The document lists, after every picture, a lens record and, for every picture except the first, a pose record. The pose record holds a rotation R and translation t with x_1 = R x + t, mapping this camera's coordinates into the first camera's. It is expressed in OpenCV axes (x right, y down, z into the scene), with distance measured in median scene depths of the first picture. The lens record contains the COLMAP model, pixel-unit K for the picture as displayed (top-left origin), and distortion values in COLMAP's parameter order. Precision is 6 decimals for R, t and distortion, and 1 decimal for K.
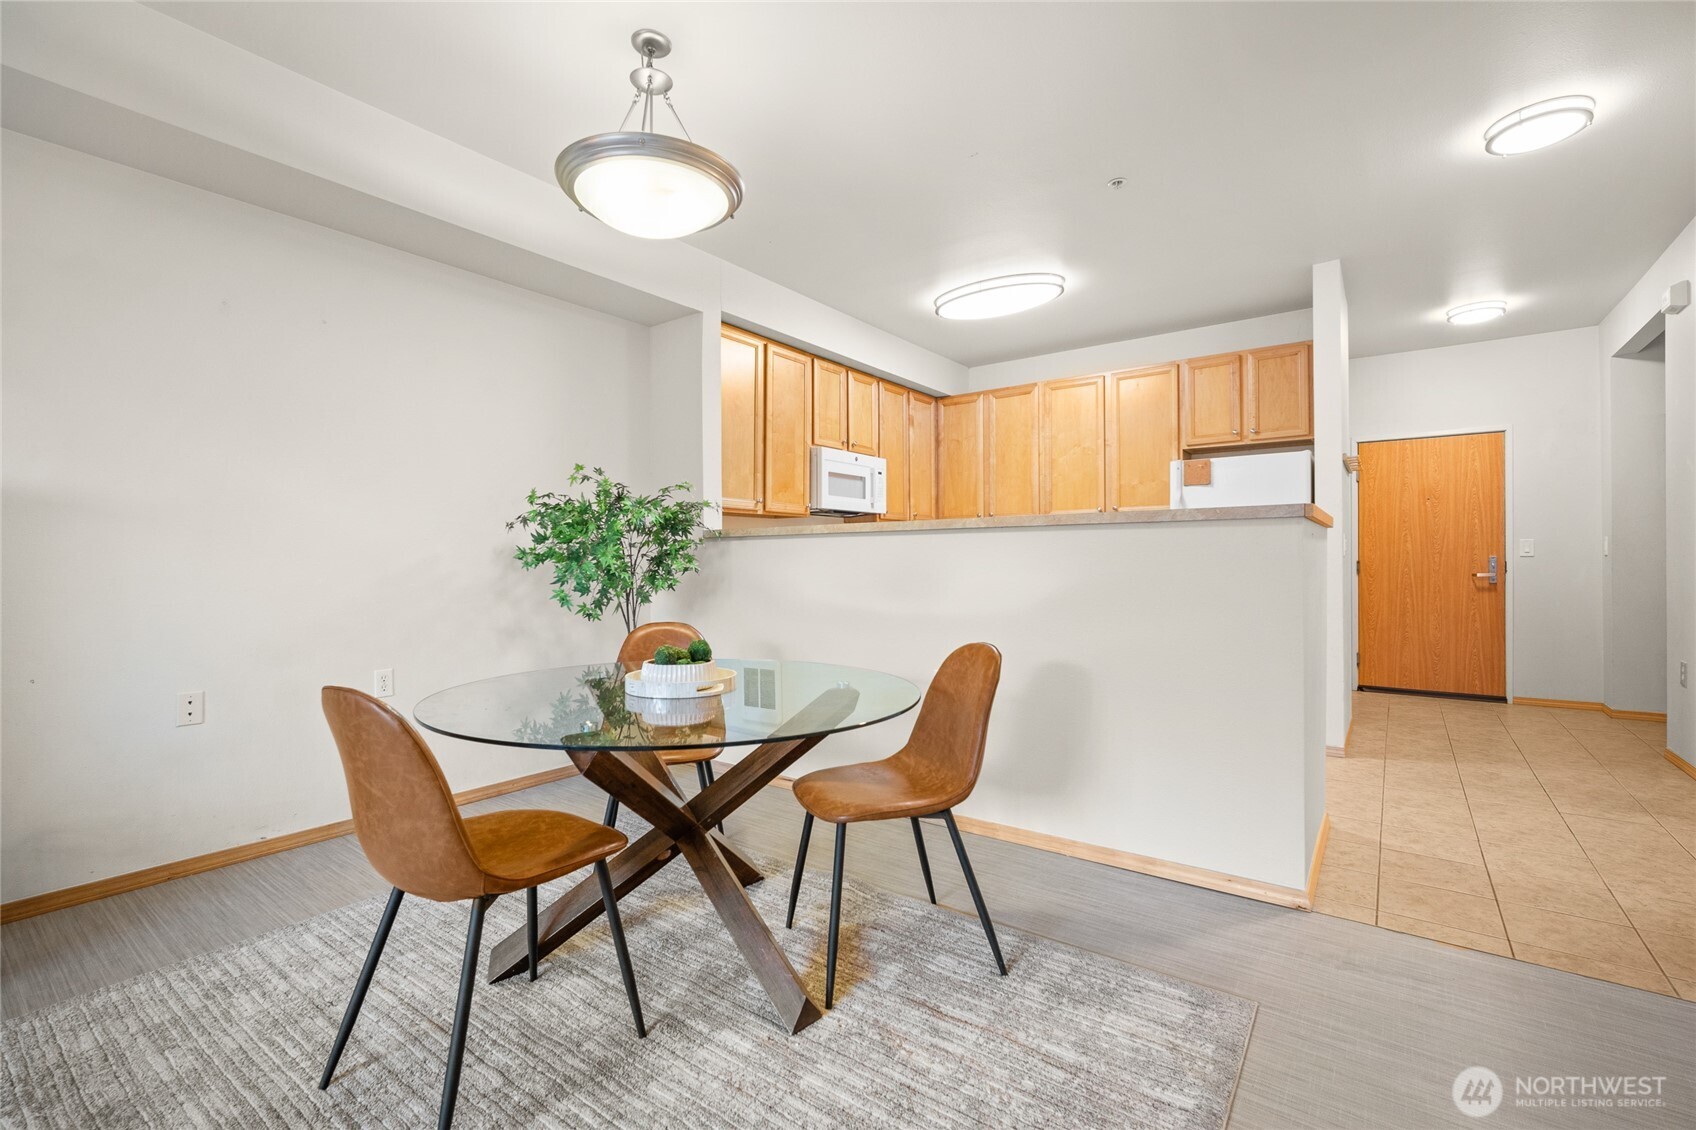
lens RADIAL K [[743.6, 0, 850.3], [0, 743.6, 555.5], [0, 0, 1]] dist [-0.014173, 0.005582]
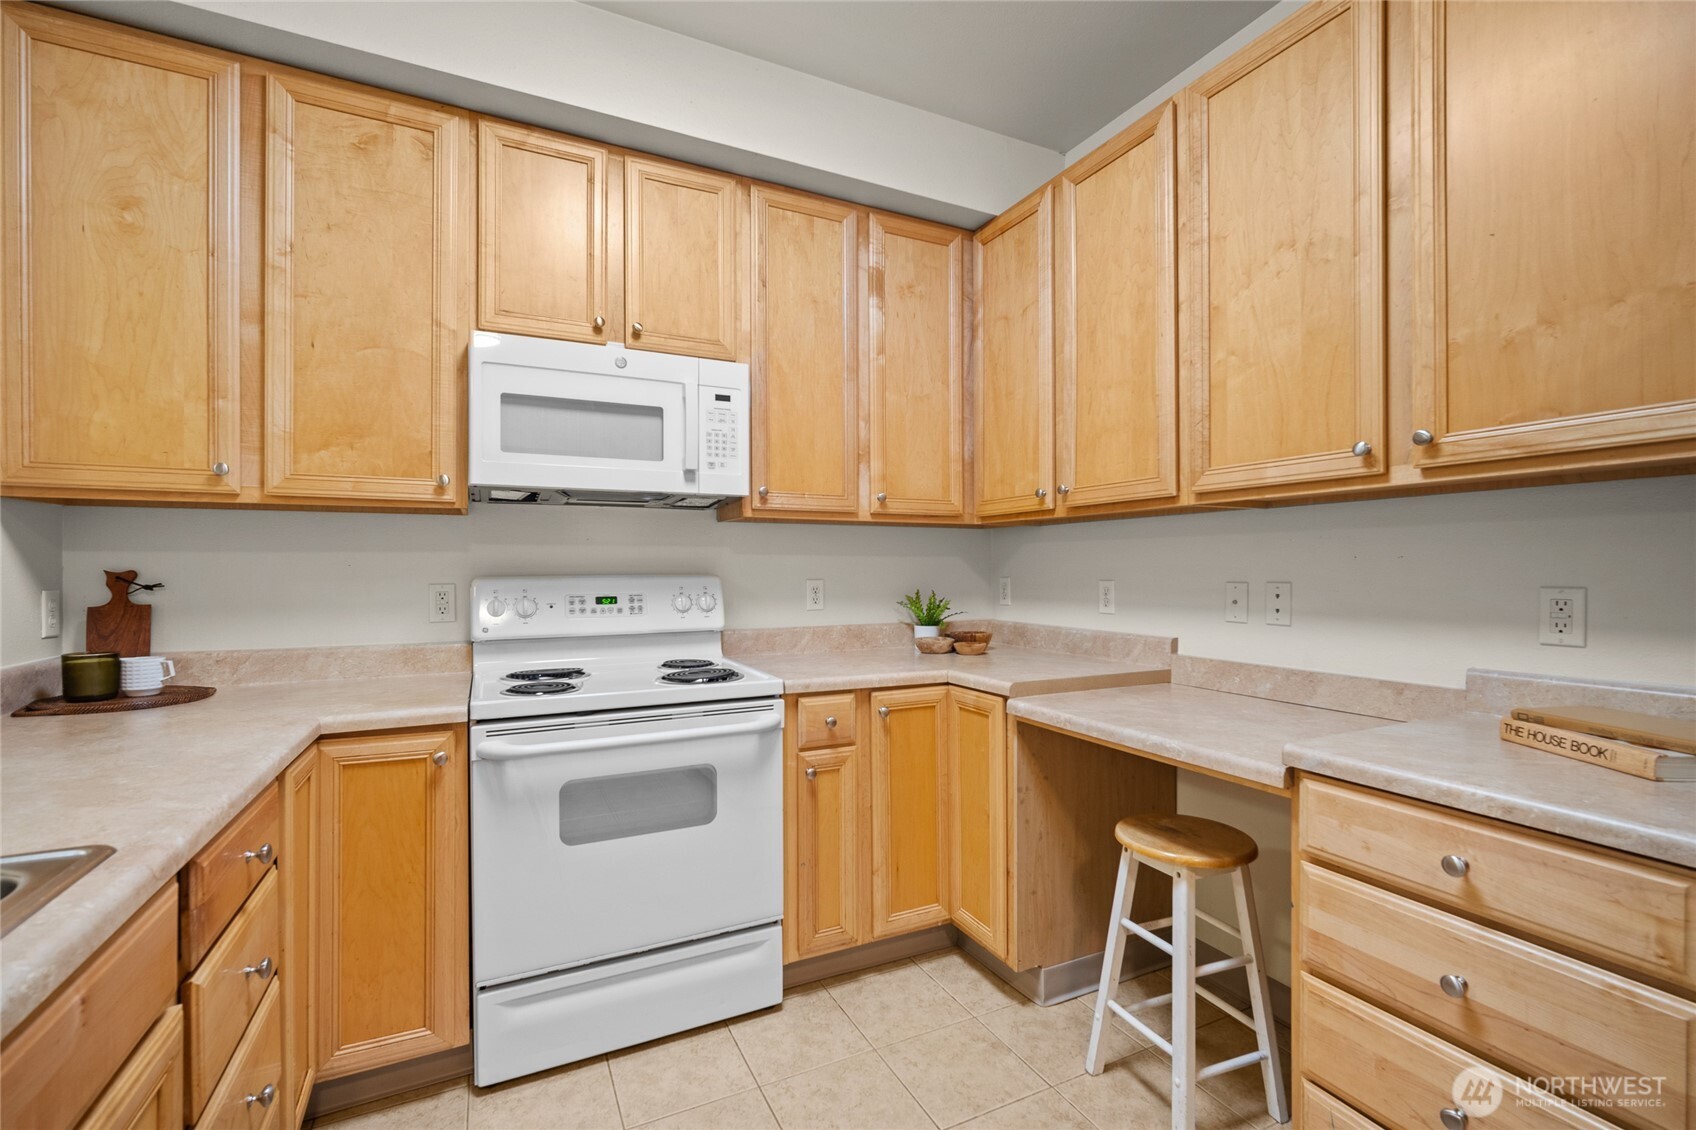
lens RADIAL K [[743.6, 0, 851.3], [0, 743.6, 568.4], [0, 0, 1]] dist [-0.014173, 0.005582]
pose [[0.888476, 0.002891, -0.458914, 0.340635], [0.001665, 0.999953, 0.009522, -0.022785], [0.458920, -0.009224, 0.888430, 0.772592]]
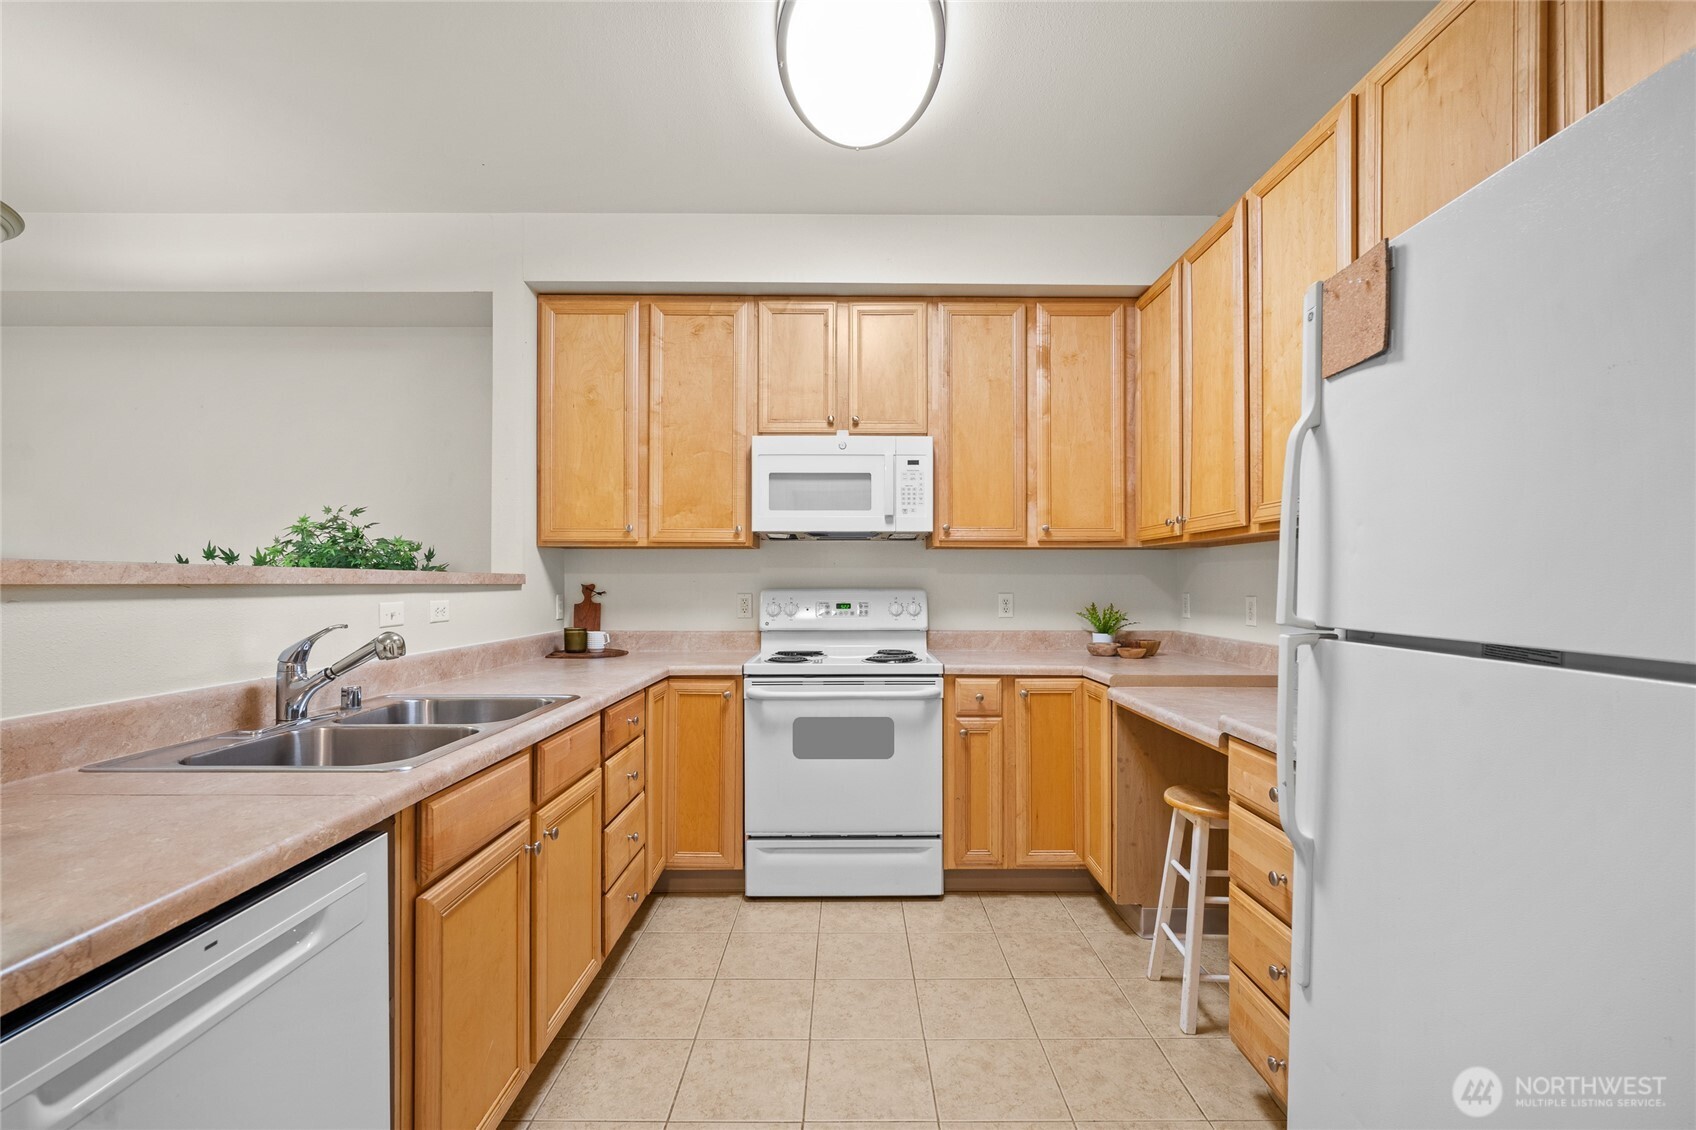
lens RADIAL K [[743.6, 0, 846.9], [0, 743.6, 578.3], [0, 0, 1]] dist [-0.014173, 0.005582]
pose [[0.597108, 0.001108, -0.802160, 0.549929], [0.001990, 0.999994, 0.002863, -0.025784], [0.802158, -0.003306, 0.597102, 0.712194]]
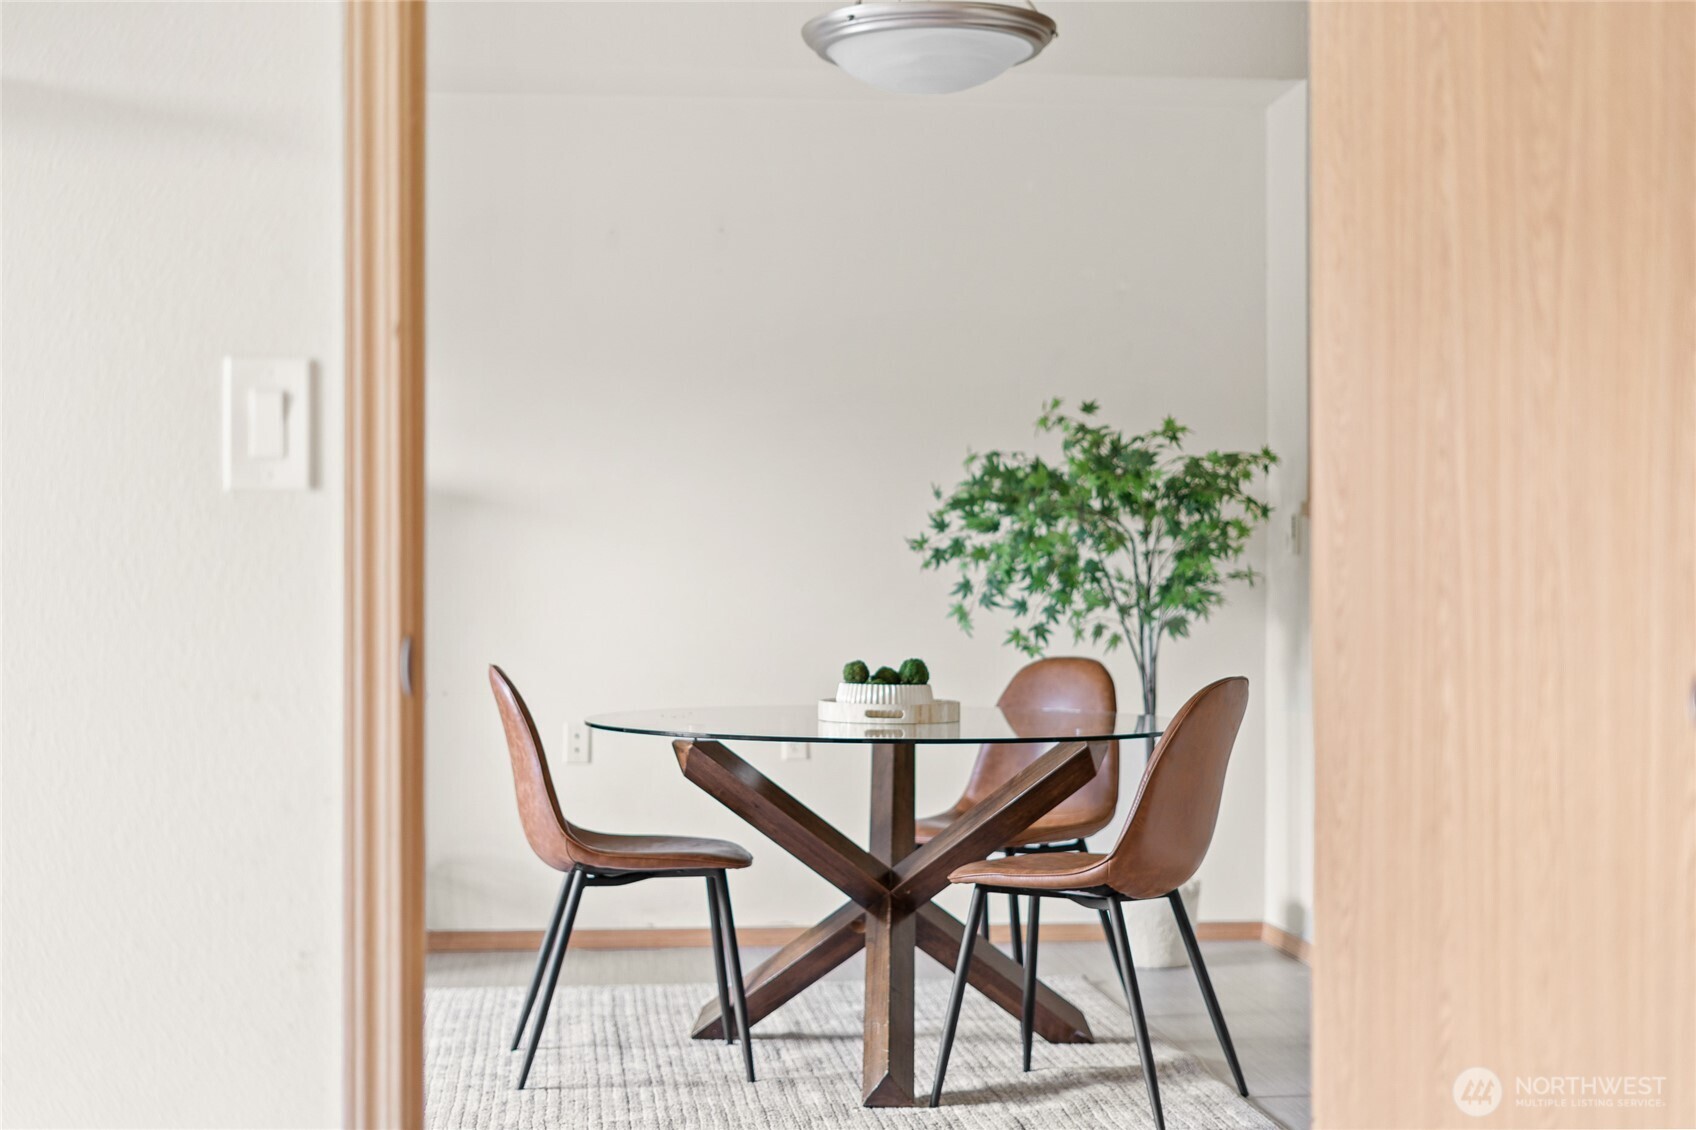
lens RADIAL K [[2346.6, 0, 848.9], [0, 2346.6, 568.6], [0, 0, 1]] dist [-0.003221, 0.000000]
pose [[0.660189, -0.009120, -0.751044, 0.696337], [0.006983, 0.999958, -0.006005, 0.017726], [0.751067, -0.001280, 0.660225, -0.271470]]
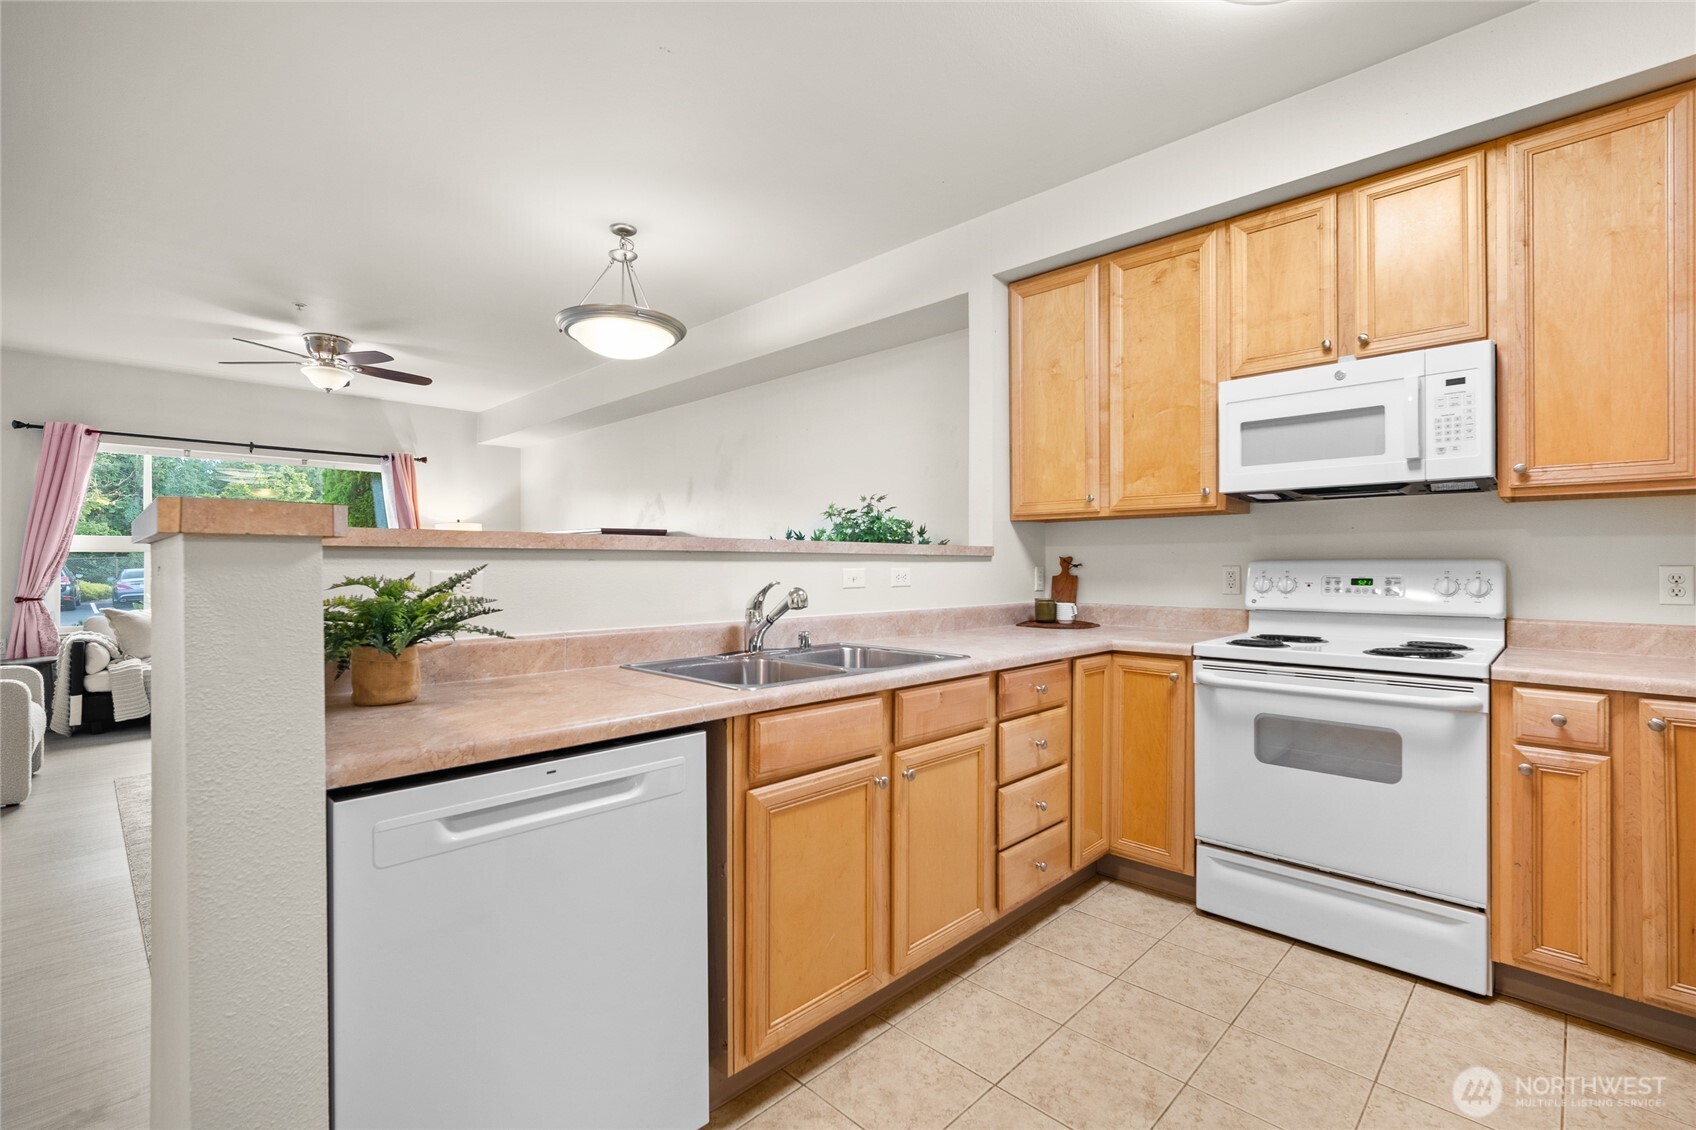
lens RADIAL K [[743.6, 0, 857.5], [0, 743.6, 564.1], [0, 0, 1]] dist [-0.014173, 0.005582]
pose [[-0.133012, 0.004612, -0.991104, 0.573218], [0.008490, 0.999958, 0.003514, -0.015158], [0.991078, -0.007947, -0.133046, 0.840661]]
